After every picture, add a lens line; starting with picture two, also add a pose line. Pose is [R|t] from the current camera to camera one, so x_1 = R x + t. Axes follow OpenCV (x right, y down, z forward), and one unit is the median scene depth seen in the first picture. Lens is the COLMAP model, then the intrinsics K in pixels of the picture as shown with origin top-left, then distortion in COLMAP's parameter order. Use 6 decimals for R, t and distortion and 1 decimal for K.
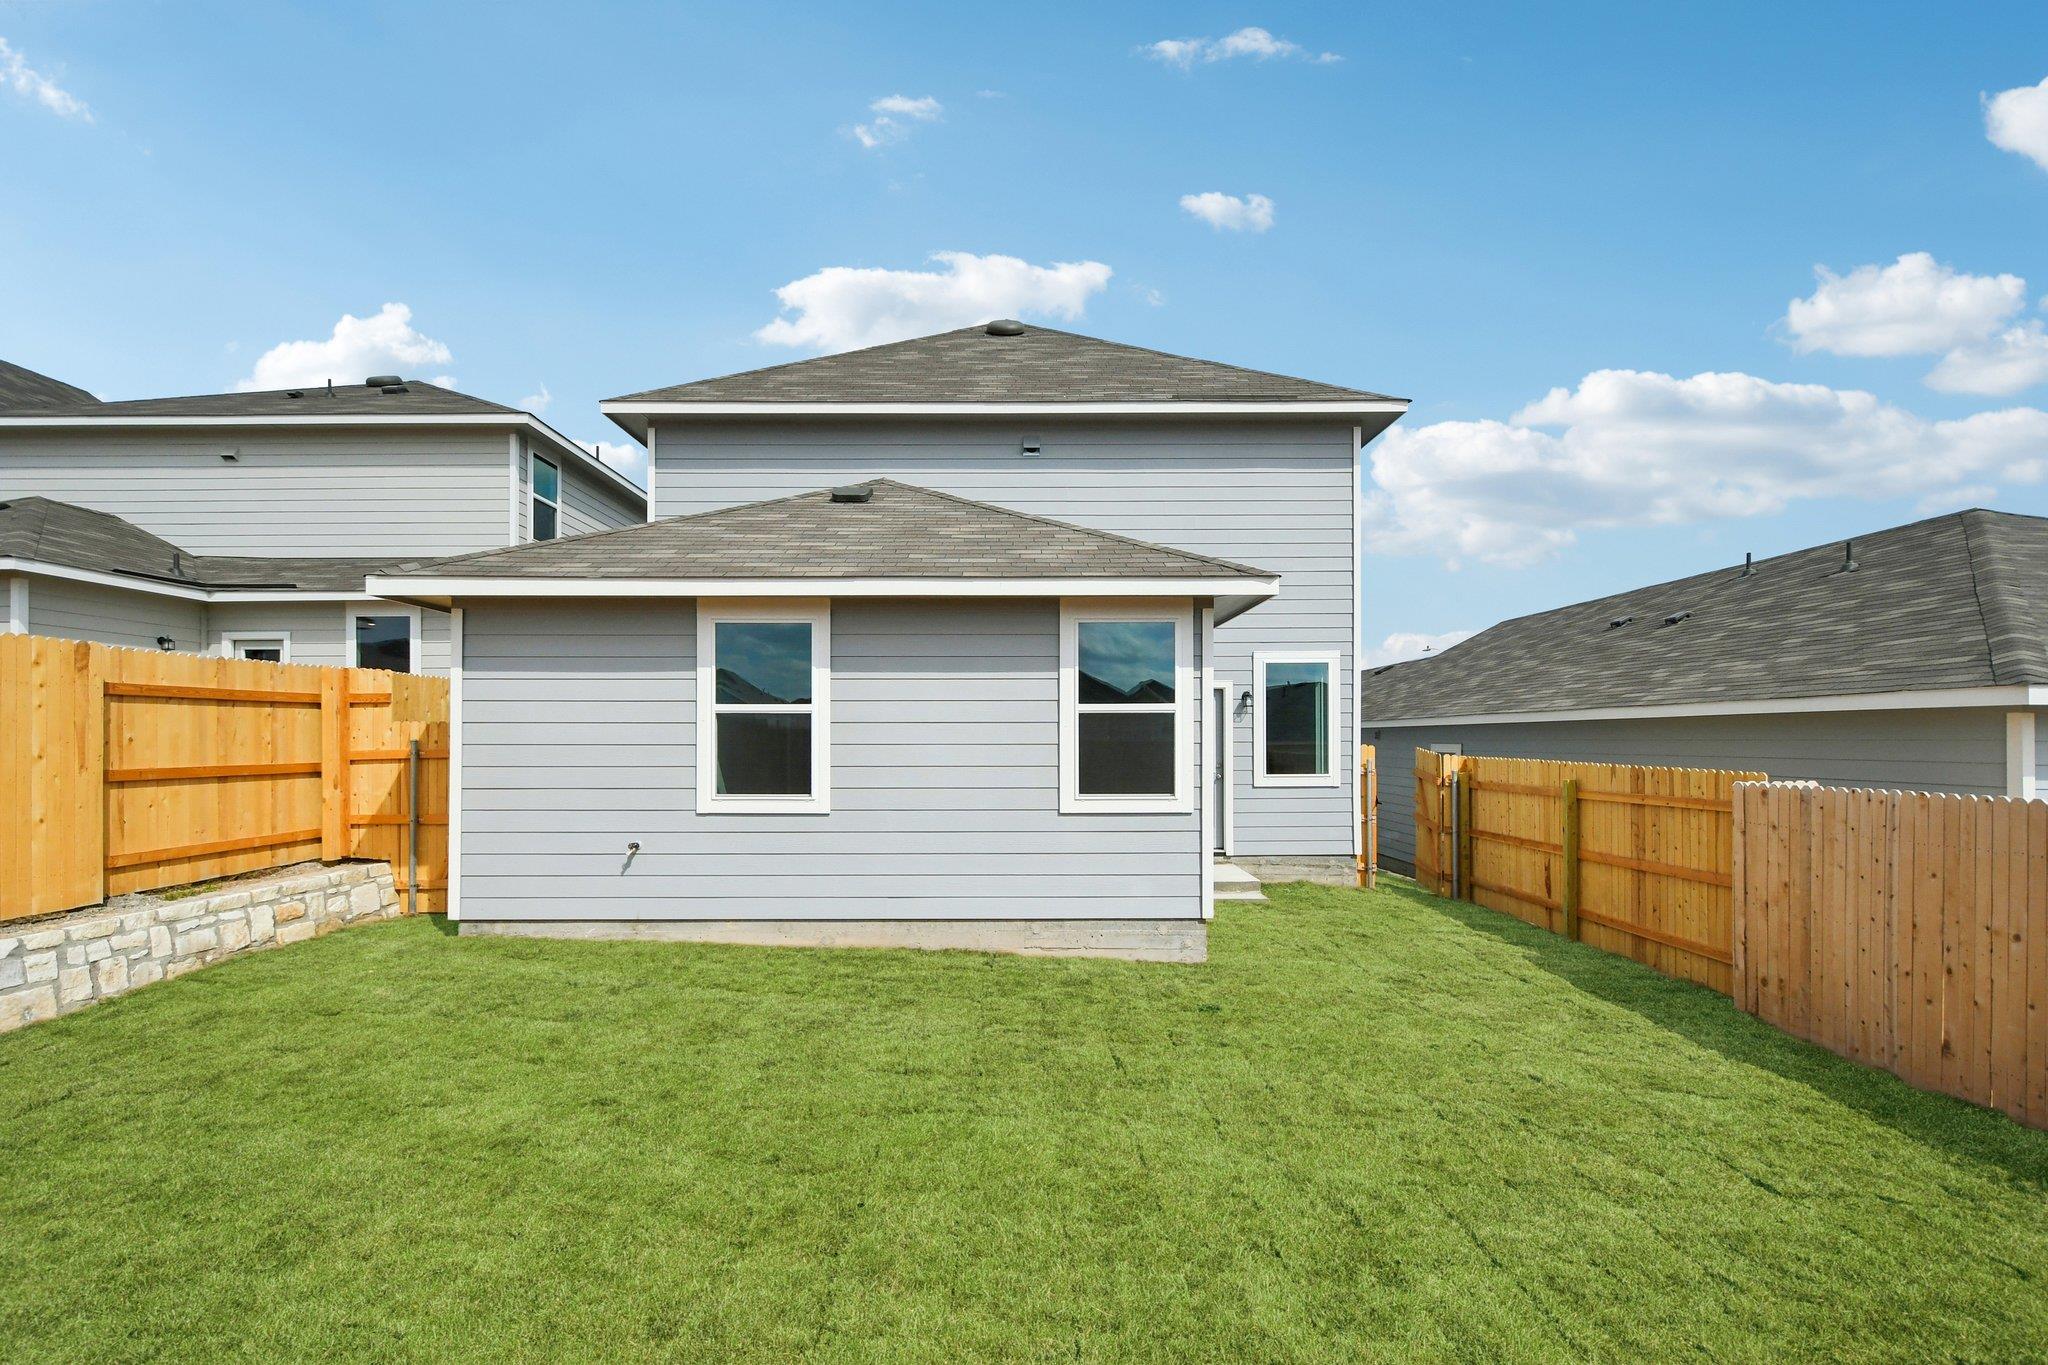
lens RADIAL K [[899.1, 0, 1011.8], [0, 899.1, 724.7], [0, 0, 1]] dist [0.002391, -0.000266]
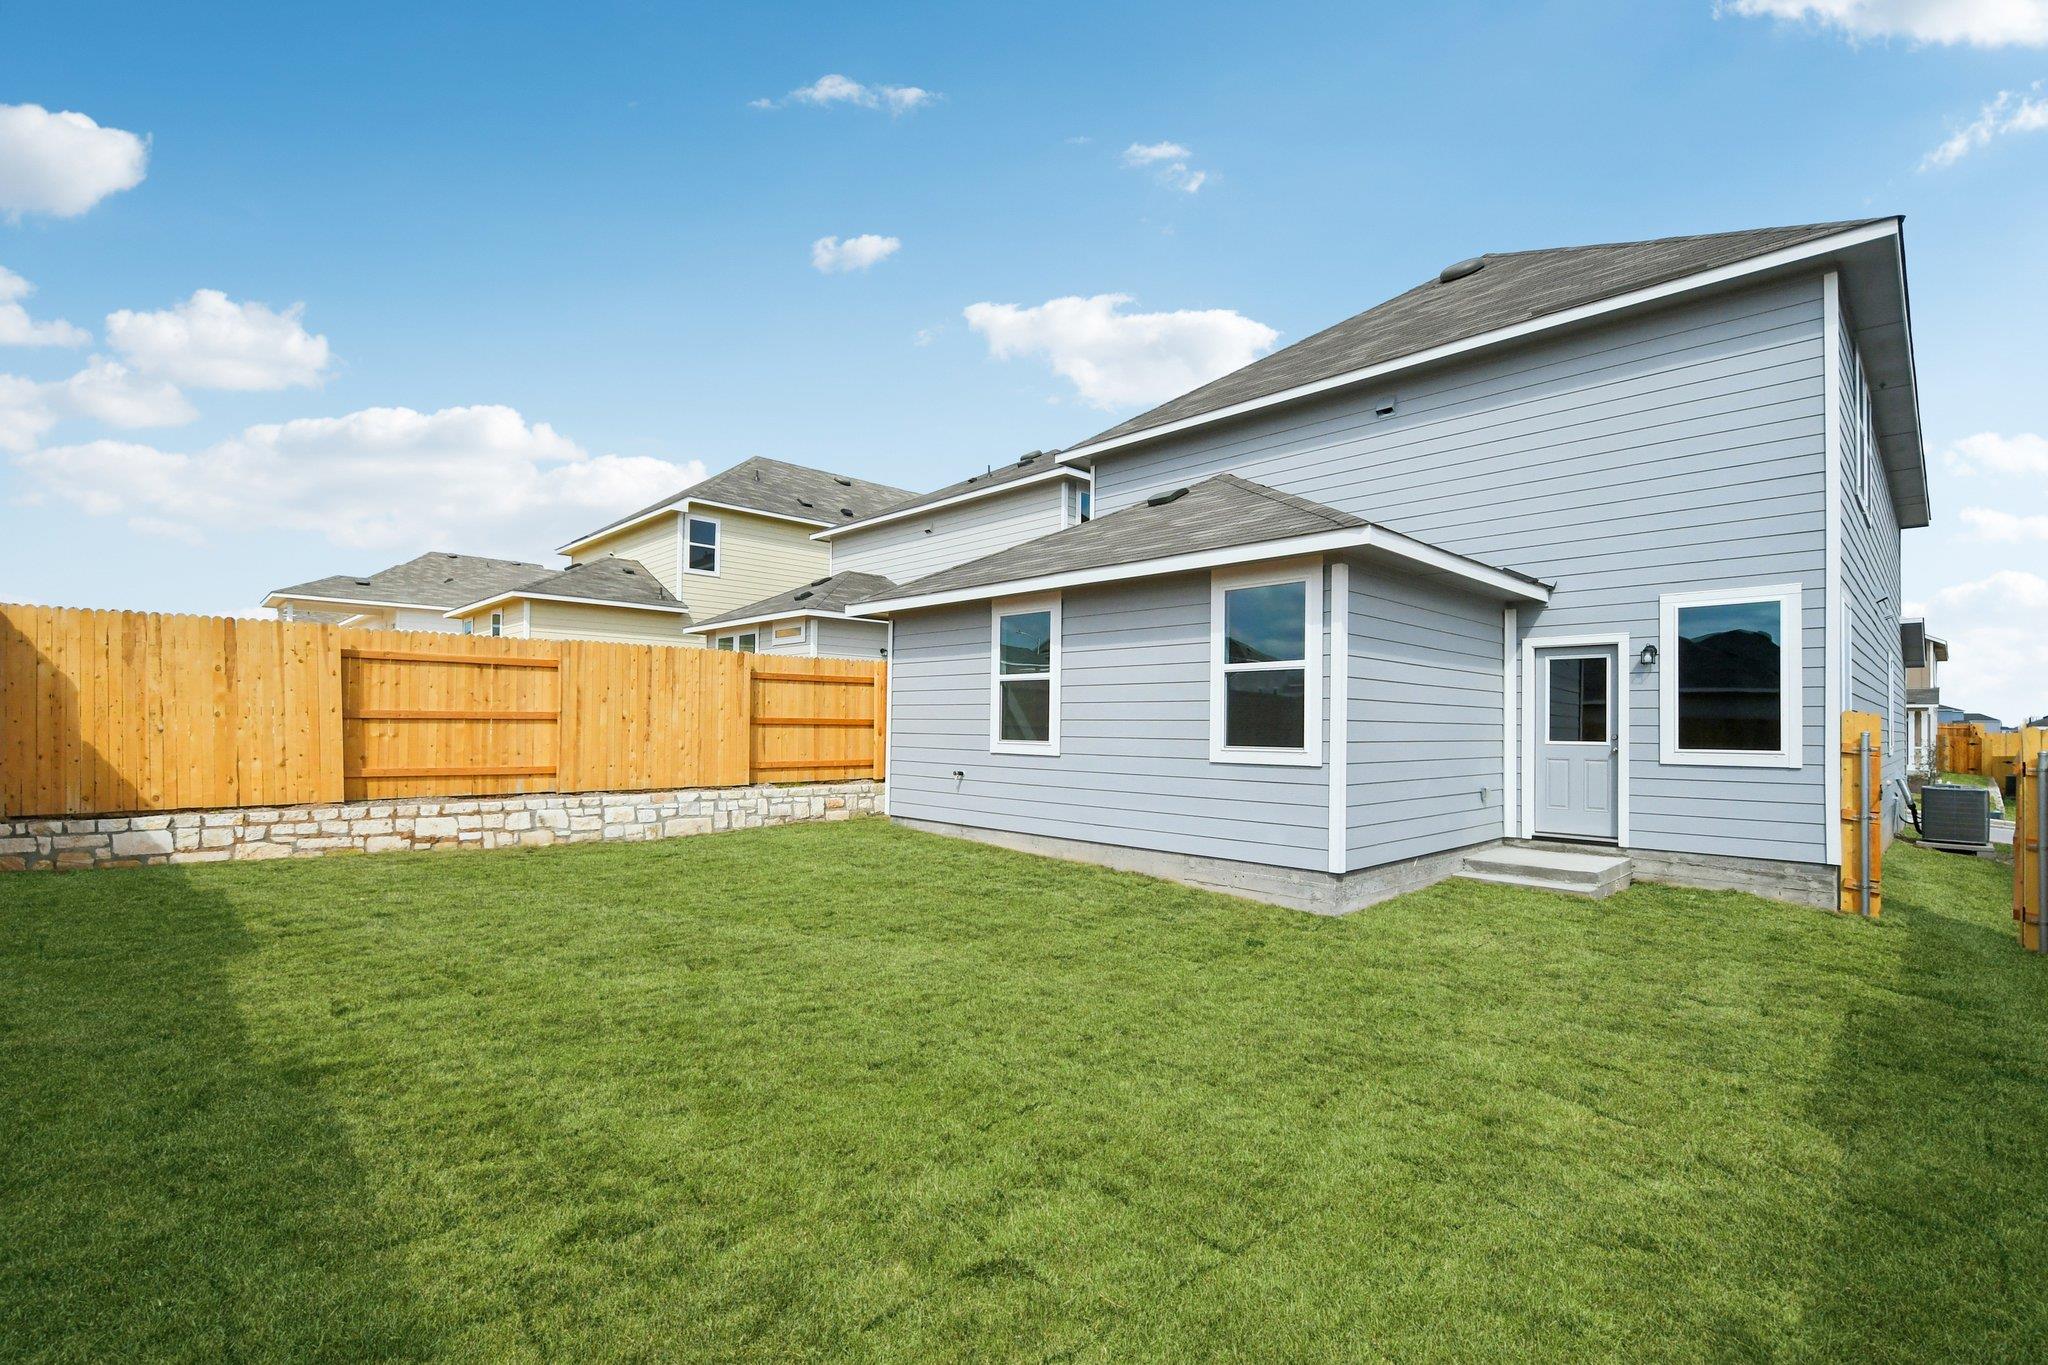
lens RADIAL K [[920.7, 0, 1019.7], [0, 920.7, 697.0], [0, 0, 1]] dist [-0.000931, -0.000244]
pose [[0.691133, -0.014231, -0.722587, 0.718032], [-0.000581, 0.999795, -0.020246, 0.040367], [0.722727, 0.014413, 0.690983, 0.035845]]
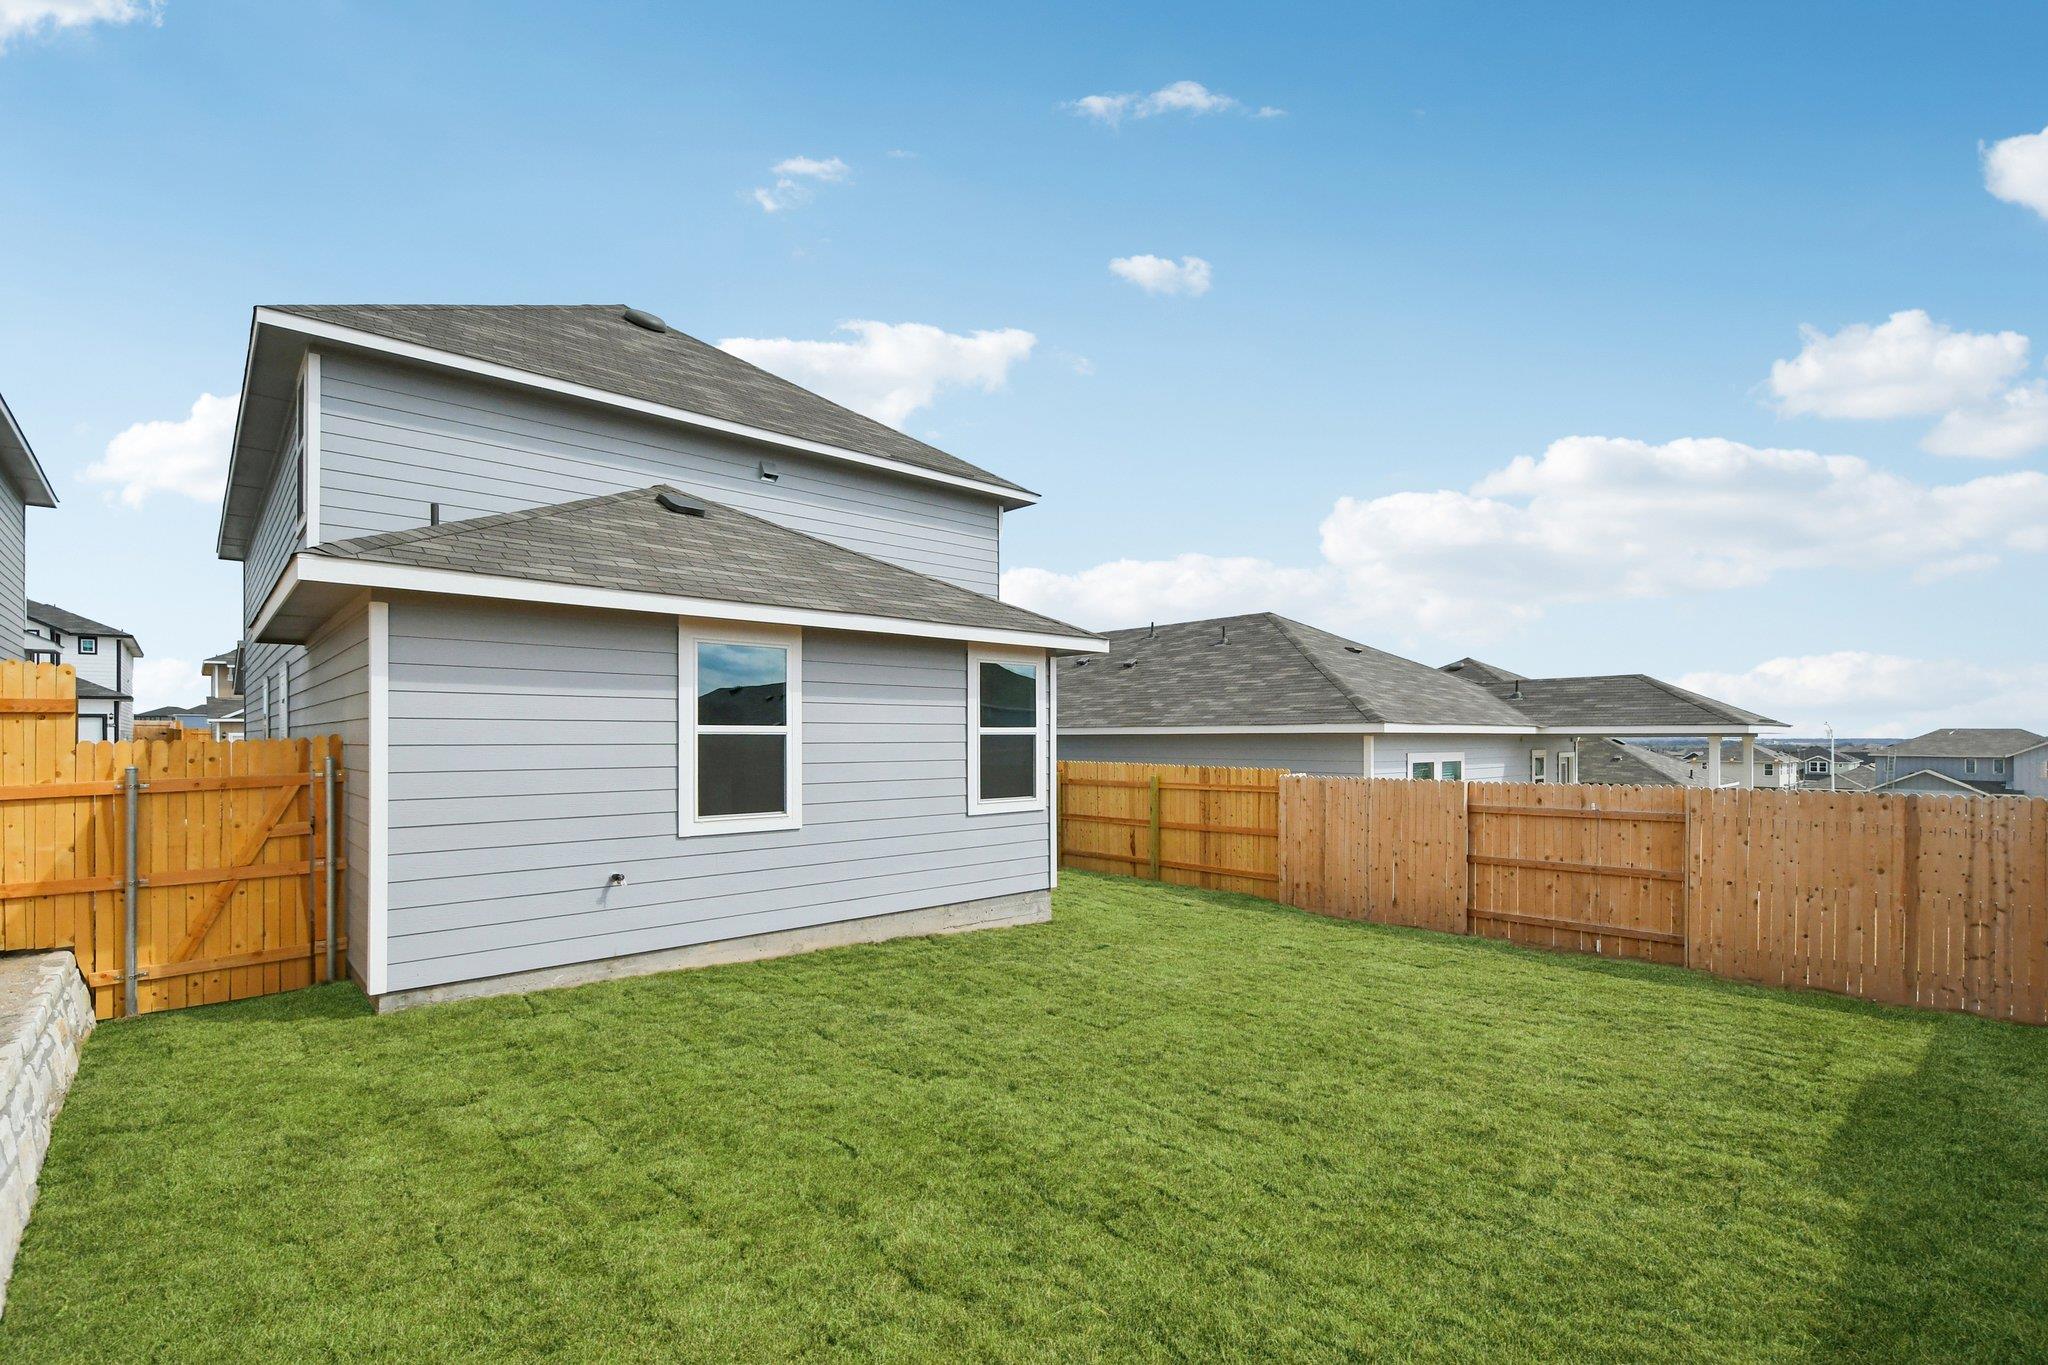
lens RADIAL K [[905.3, 0, 1022.8], [0, 905.3, 724.0], [0, 0, 1]] dist [0.003343, -0.000479]
pose [[0.744679, 0.008957, 0.667362, -0.721072], [-0.008666, 0.999955, -0.003751, -0.023659], [-0.667366, -0.002990, 0.744724, 0.022032]]
